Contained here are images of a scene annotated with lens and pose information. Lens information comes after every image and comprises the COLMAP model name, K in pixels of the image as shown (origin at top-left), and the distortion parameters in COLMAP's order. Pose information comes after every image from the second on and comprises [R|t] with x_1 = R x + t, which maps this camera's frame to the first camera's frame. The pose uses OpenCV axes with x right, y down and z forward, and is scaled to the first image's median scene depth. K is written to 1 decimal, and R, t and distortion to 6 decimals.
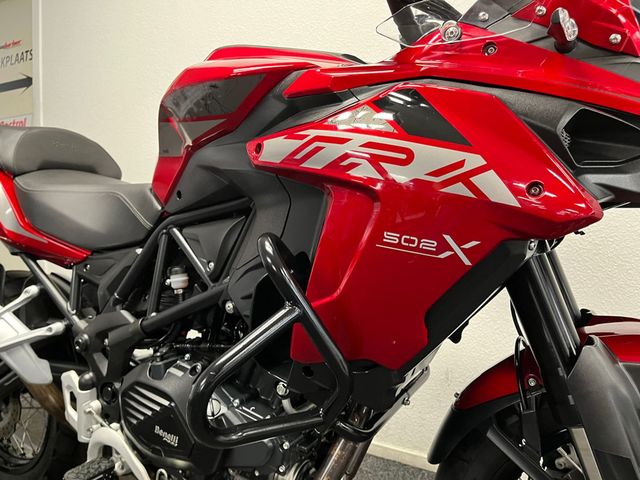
lens RADIAL K [[490.2, 0, 320.0], [0, 490.2, 240.0], [0, 0, 1]] dist [0.008868, -0.001943]
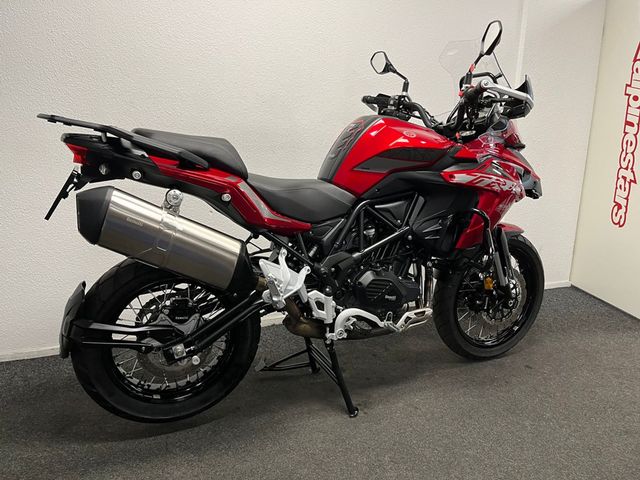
lens RADIAL K [[474.9, 0, 320.0], [0, 474.9, 240.0], [0, 0, 1]] dist [0.007038, -0.000544]
pose [[0.614998, -0.166338, 0.770784, -2.820254], [0.029164, 0.981627, 0.188569, -0.378369], [-0.787989, -0.093490, 0.608550, -0.083120]]
